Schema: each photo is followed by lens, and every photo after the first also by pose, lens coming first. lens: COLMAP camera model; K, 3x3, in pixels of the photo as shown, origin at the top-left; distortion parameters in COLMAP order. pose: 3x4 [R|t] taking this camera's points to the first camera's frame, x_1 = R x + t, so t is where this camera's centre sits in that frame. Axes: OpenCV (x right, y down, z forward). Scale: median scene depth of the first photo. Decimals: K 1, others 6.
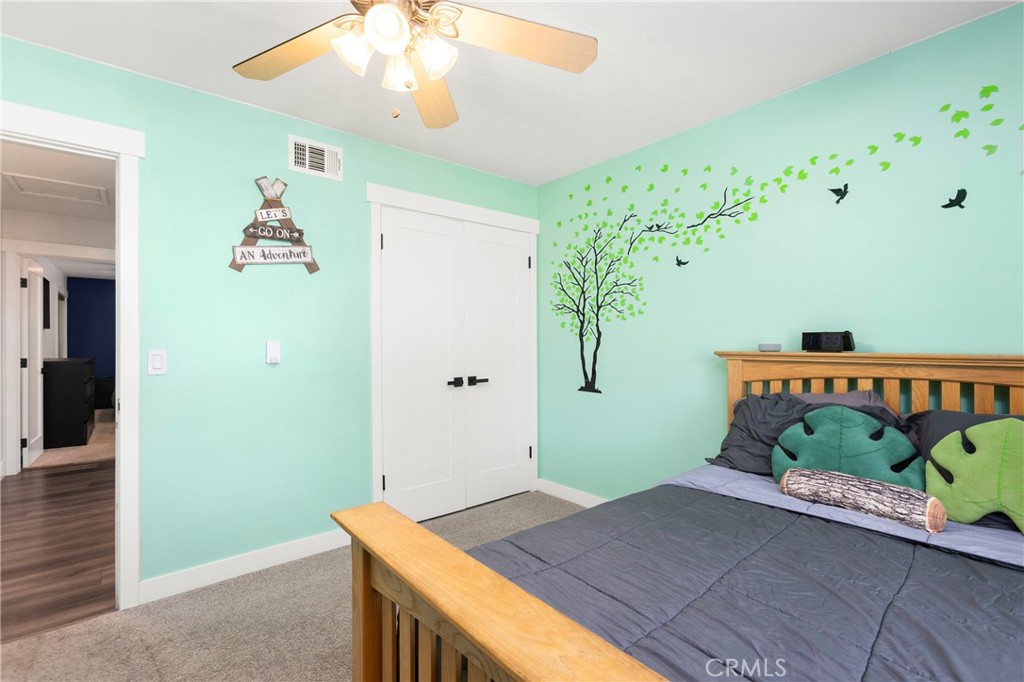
lens RADIAL K [[475.6, 0, 512.0], [0, 475.6, 341.0], [0, 0, 1]] dist [0.002159, 0.001452]
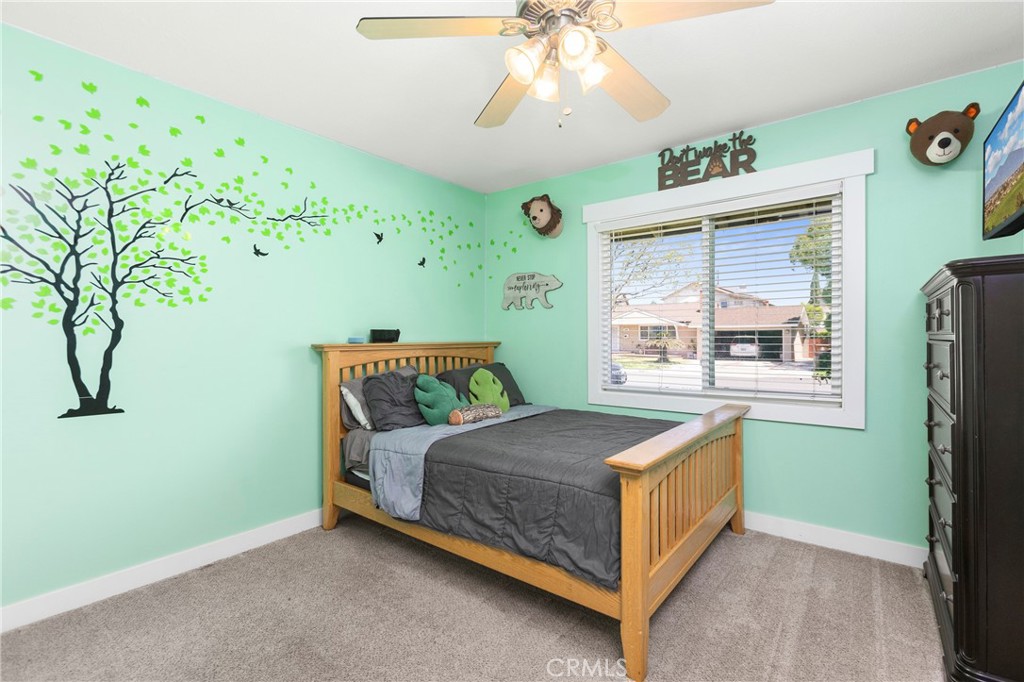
lens RADIAL K [[475.6, 0, 512.0], [0, 475.6, 341.0], [0, 0, 1]] dist [0.002159, 0.001452]
pose [[-0.220107, -0.008731, 0.975437, -0.598813], [-0.003144, 0.999961, 0.008241, 0.002357], [-0.975471, -0.001253, -0.220126, 0.626813]]
